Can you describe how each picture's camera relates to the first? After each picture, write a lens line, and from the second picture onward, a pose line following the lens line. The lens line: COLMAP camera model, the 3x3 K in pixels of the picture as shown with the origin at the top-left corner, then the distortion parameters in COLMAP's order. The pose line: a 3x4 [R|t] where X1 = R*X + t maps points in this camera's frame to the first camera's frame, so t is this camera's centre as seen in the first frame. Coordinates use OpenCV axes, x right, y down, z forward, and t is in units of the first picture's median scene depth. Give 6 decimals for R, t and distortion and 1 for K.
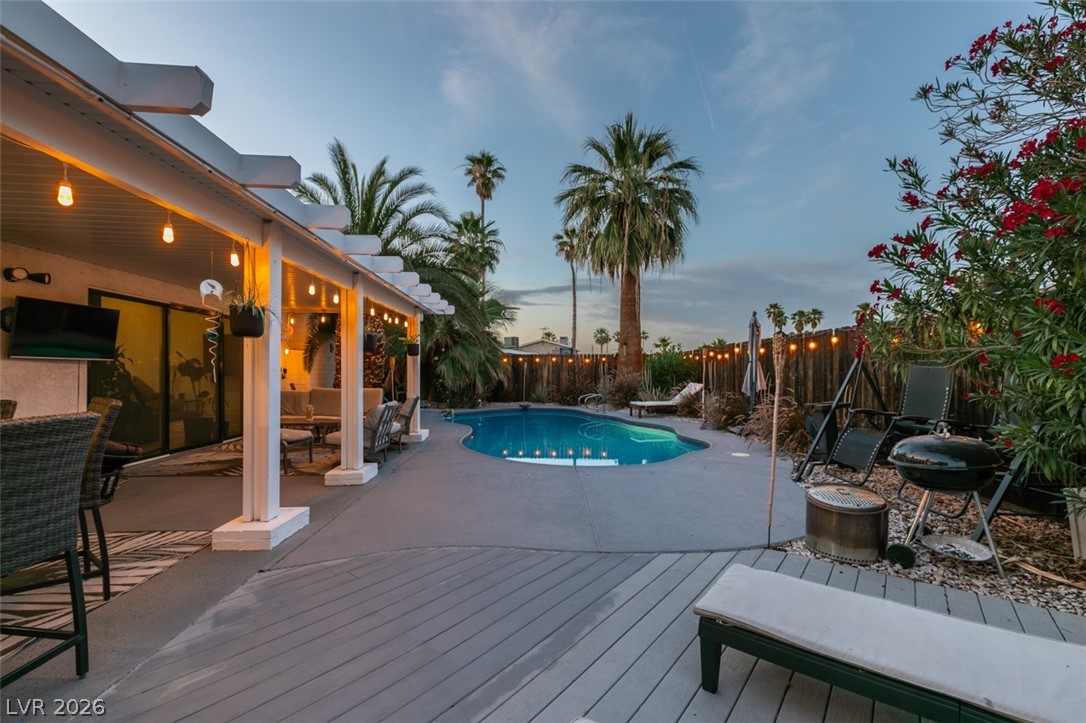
lens RADIAL K [[485.8, 0, 550.1], [0, 485.8, 367.4], [0, 0, 1]] dist [0.001919, 0.000111]
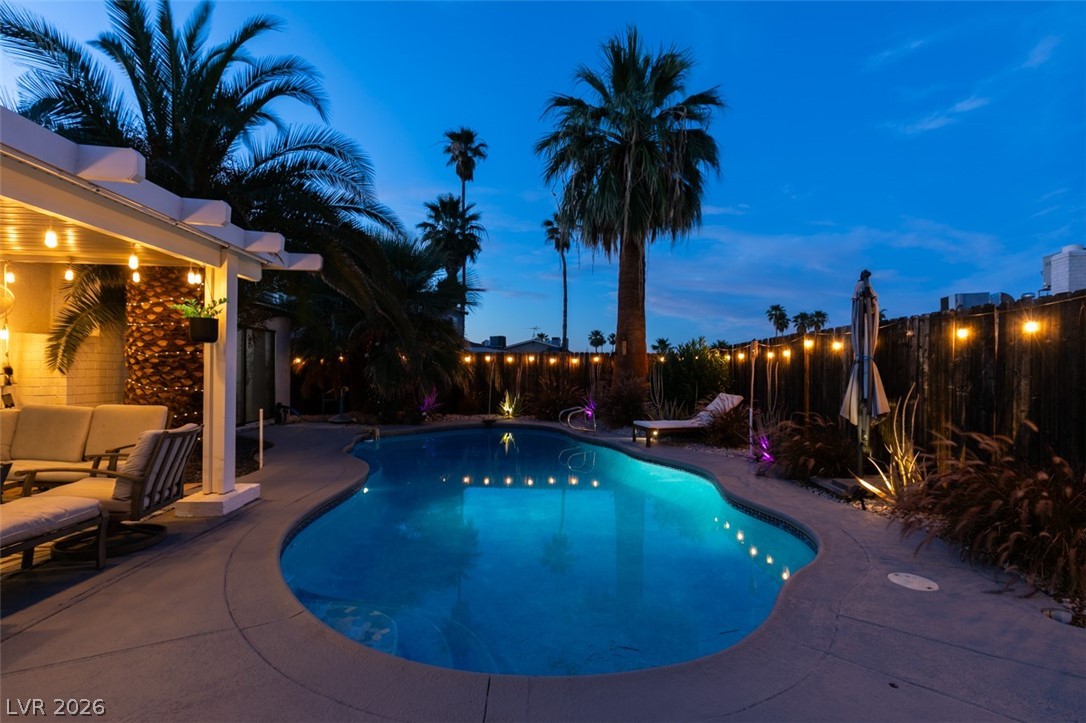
lens RADIAL K [[493.2, 0, 543.0], [0, 493.2, 365.3], [0, 0, 1]] dist [0.002897, 0.000661]
pose [[0.999955, 0.009252, -0.002021, 0.029586], [-0.009269, 0.999918, -0.008861, 0.000408], [0.001939, 0.008879, 0.999959, 0.233263]]
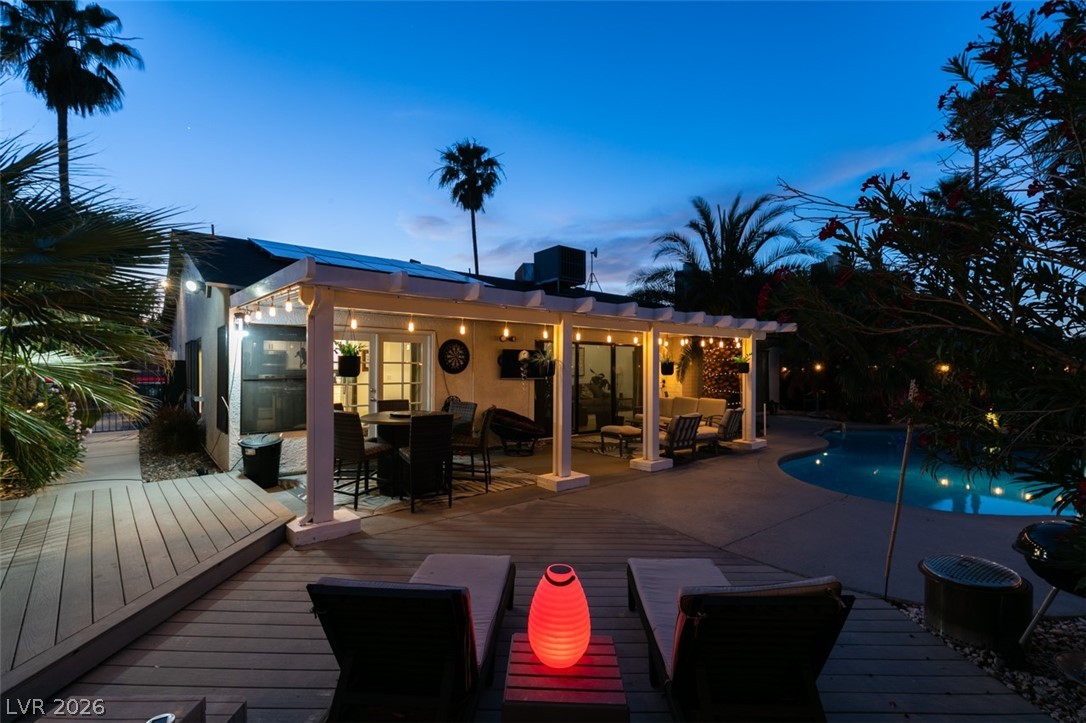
lens RADIAL K [[494.0, 0, 543.3], [0, 494.0, 366.9], [0, 0, 1]] dist [-0.000160, -0.000279]
pose [[0.607017, 0.006511, -0.794662, 0.161996], [-0.002939, 0.999978, 0.005947, -0.020451], [0.794683, -0.001274, 0.607023, -0.030463]]
